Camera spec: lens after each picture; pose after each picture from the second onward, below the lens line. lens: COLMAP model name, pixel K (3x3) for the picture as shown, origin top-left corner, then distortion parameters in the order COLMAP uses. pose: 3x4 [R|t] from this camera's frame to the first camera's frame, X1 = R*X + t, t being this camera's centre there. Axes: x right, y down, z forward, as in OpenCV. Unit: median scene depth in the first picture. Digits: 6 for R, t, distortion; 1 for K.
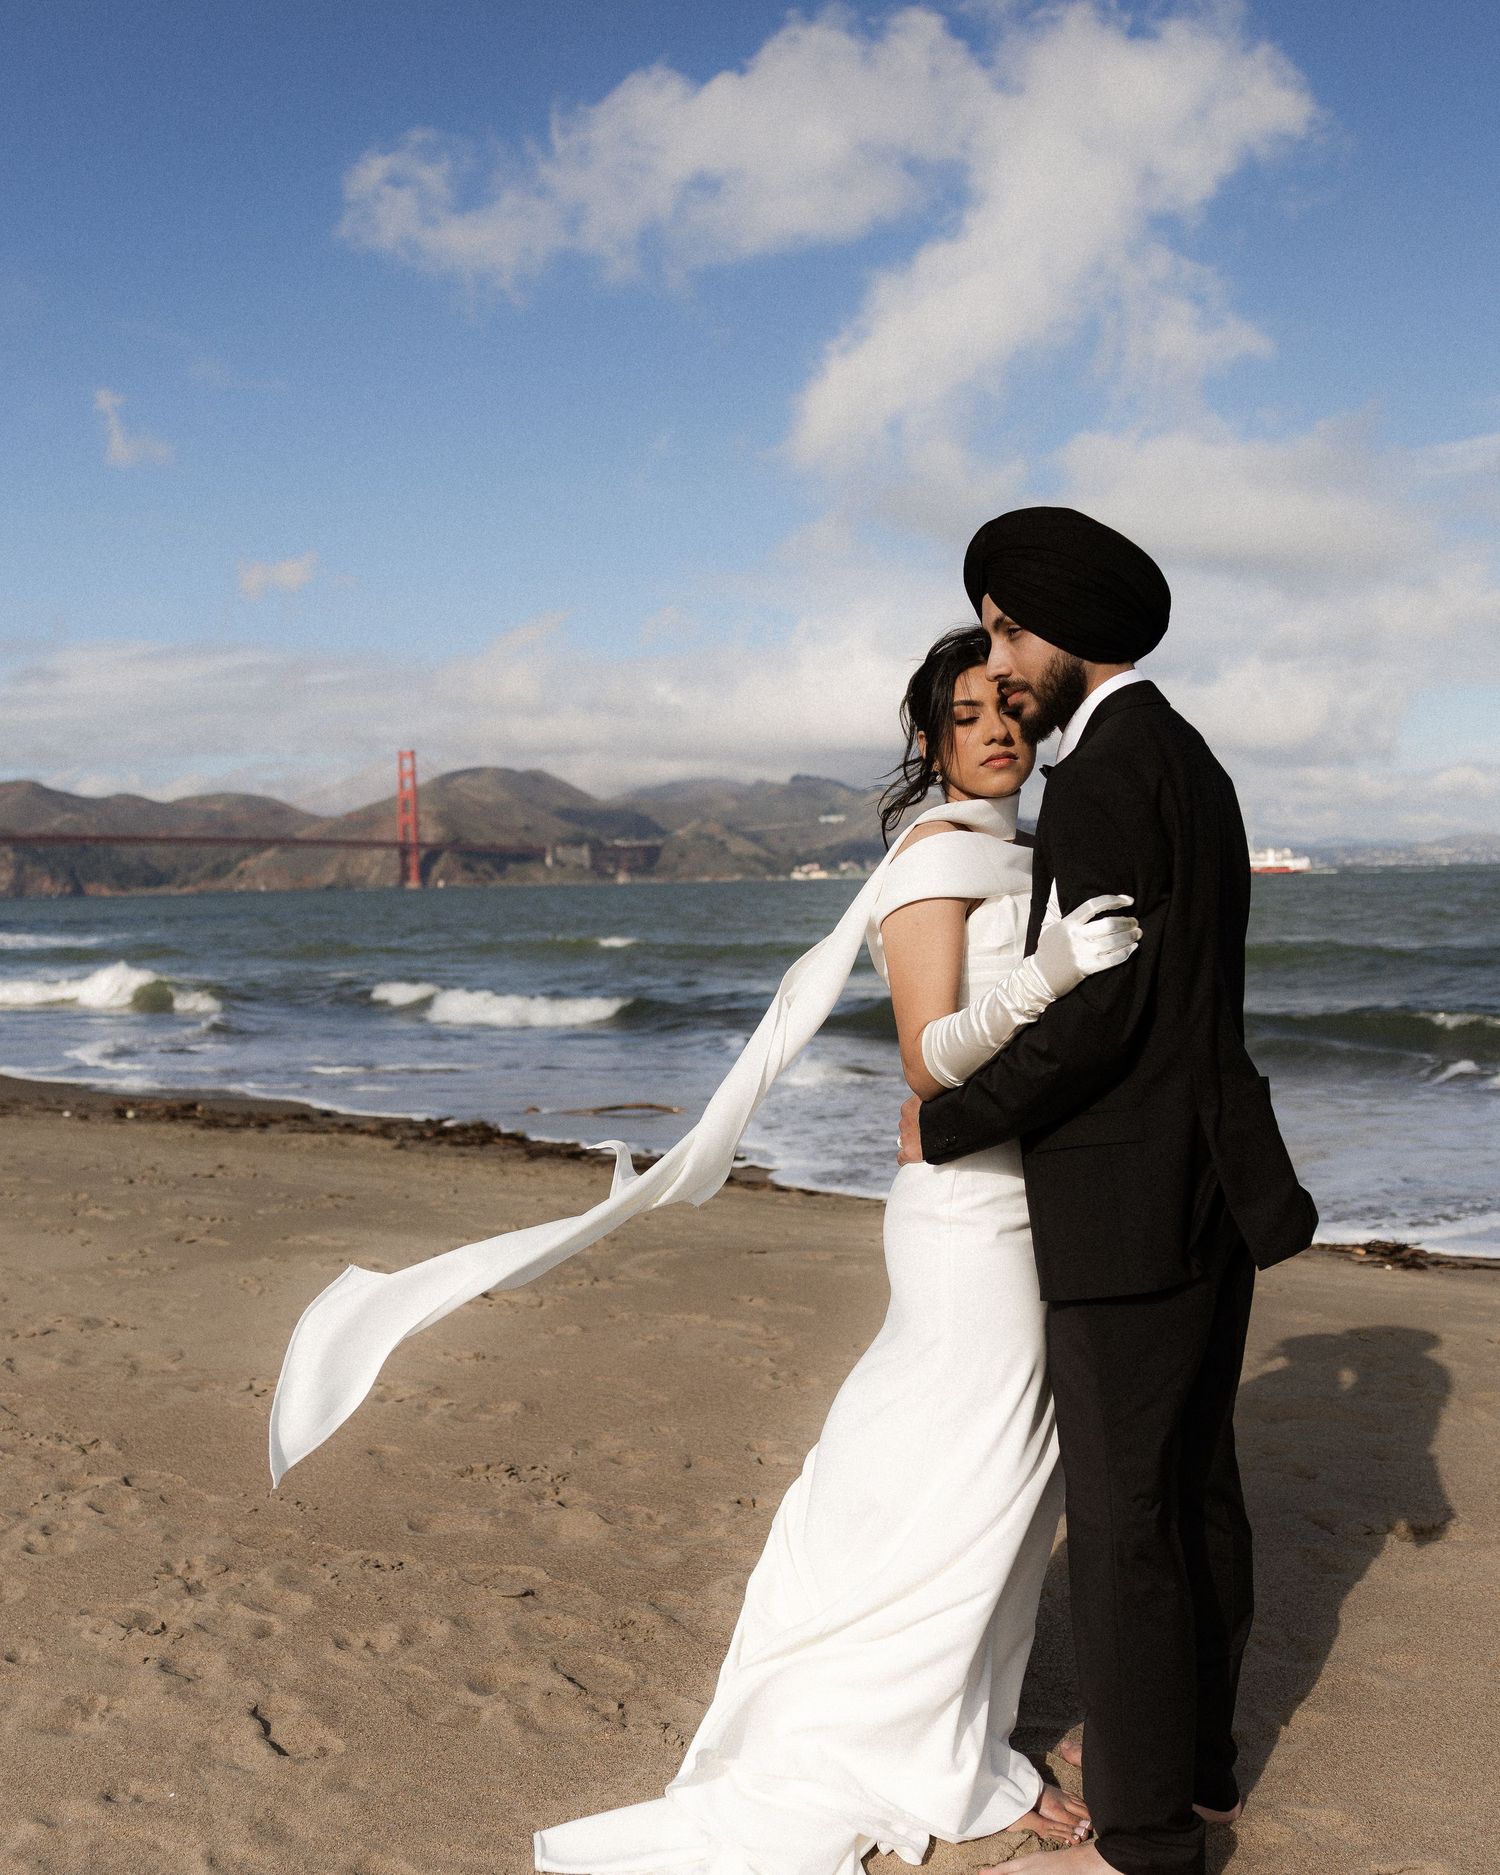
lens RADIAL K [[1901.8, 0, 635.4], [0, 1901.8, 1011.1], [0, 0, 1]] dist [-0.015934, -0.009967]
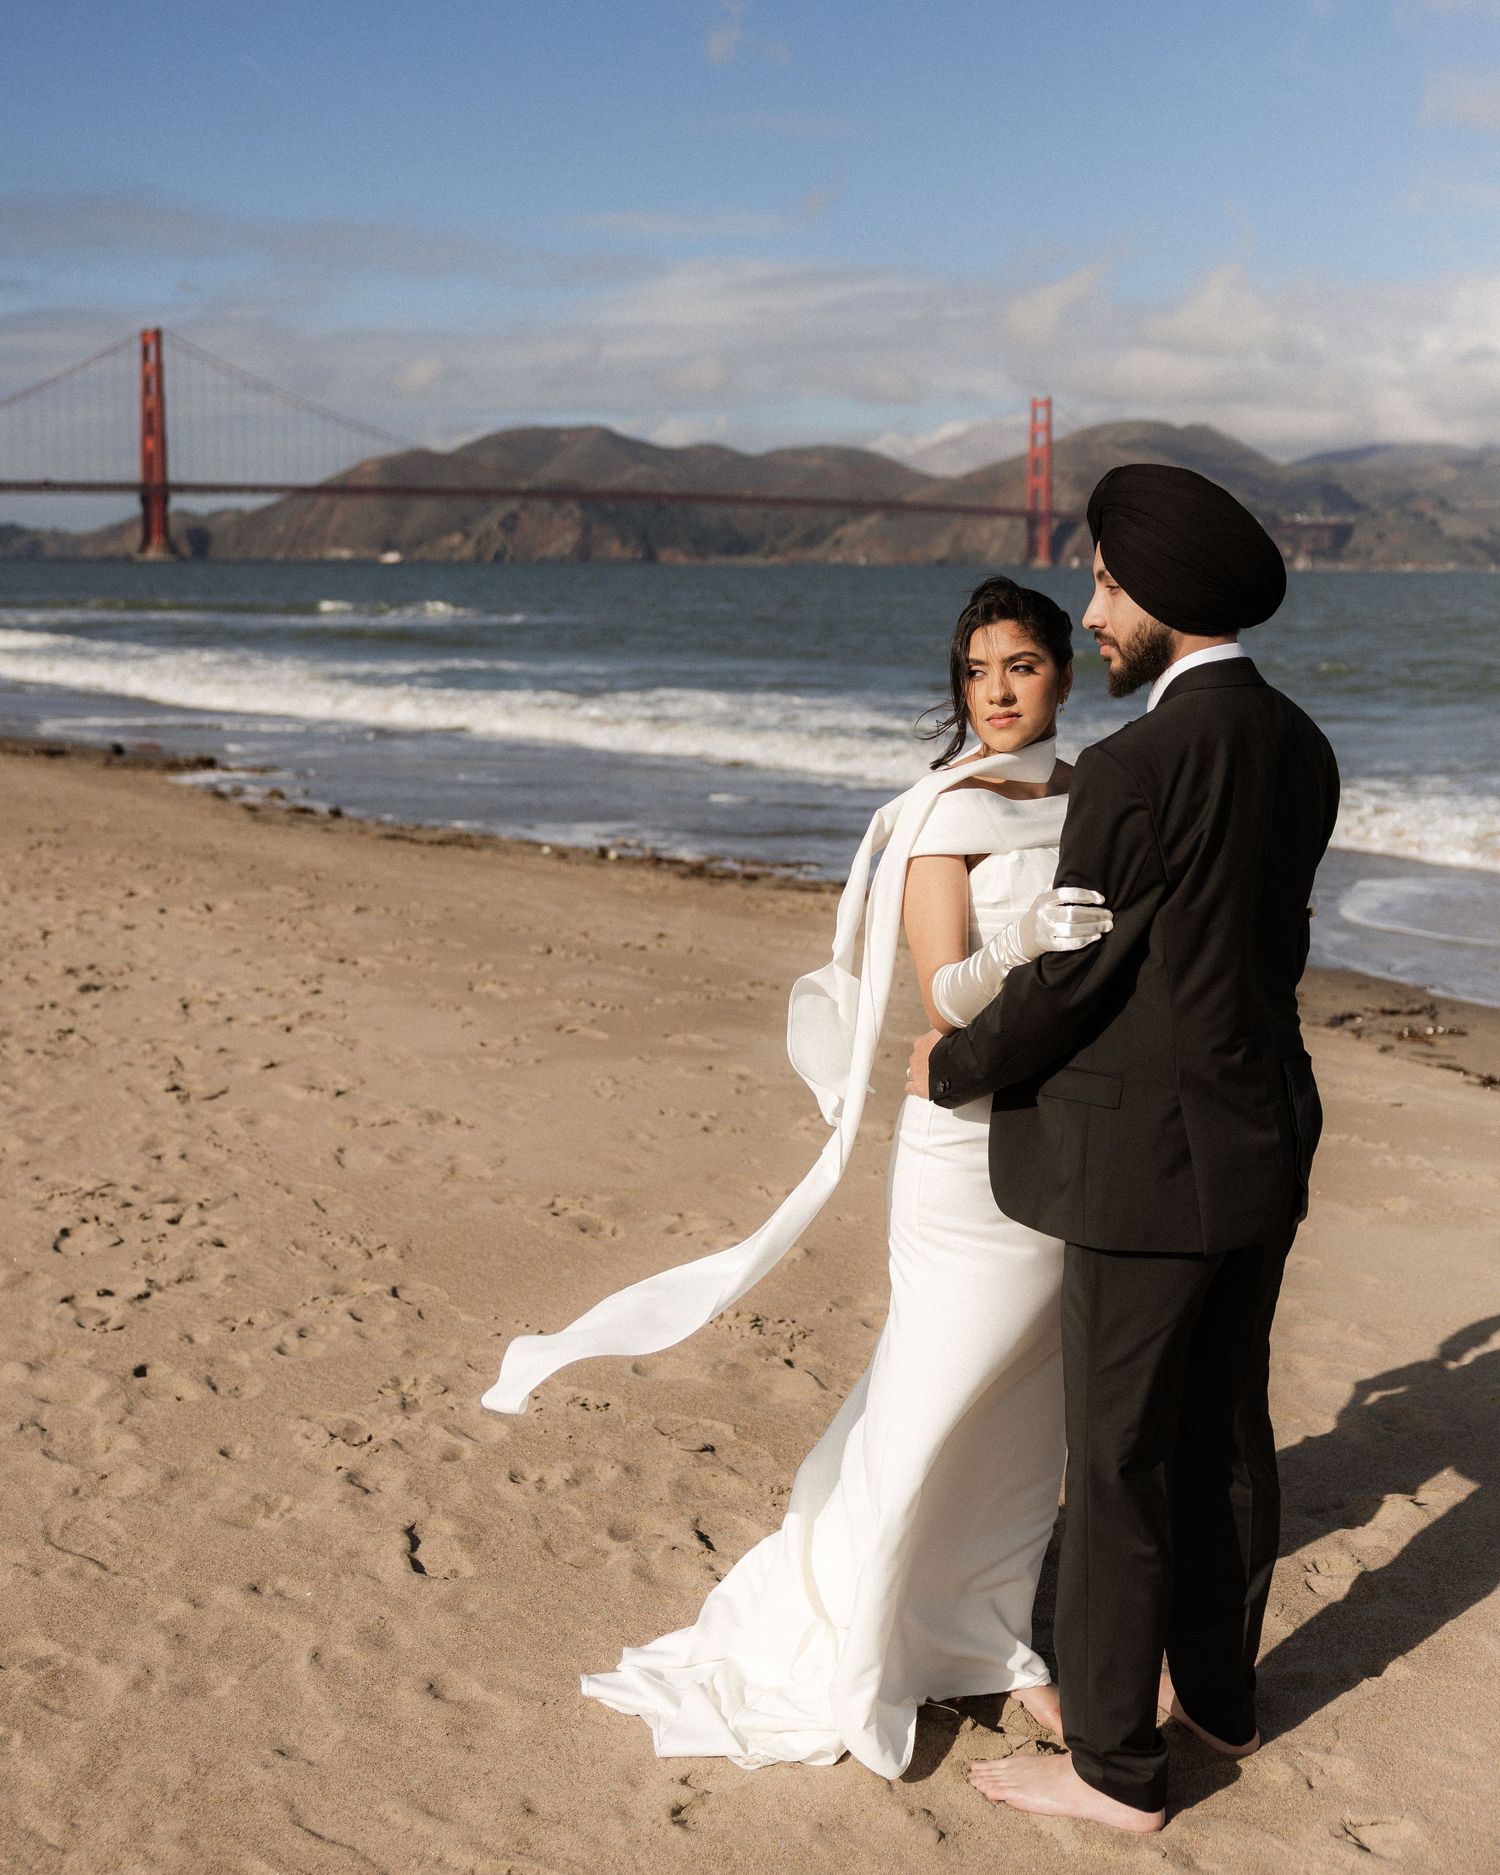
lens RADIAL K [[2320.2, 0, 752.0], [0, 2320.2, 740.9], [0, 0, 1]] dist [-0.014473, -0.003893]
pose [[0.970041, 0.048876, -0.237975, 0.119797], [-0.045981, 0.998785, 0.017705, -0.047070], [0.238551, -0.006232, 0.971110, -0.097525]]
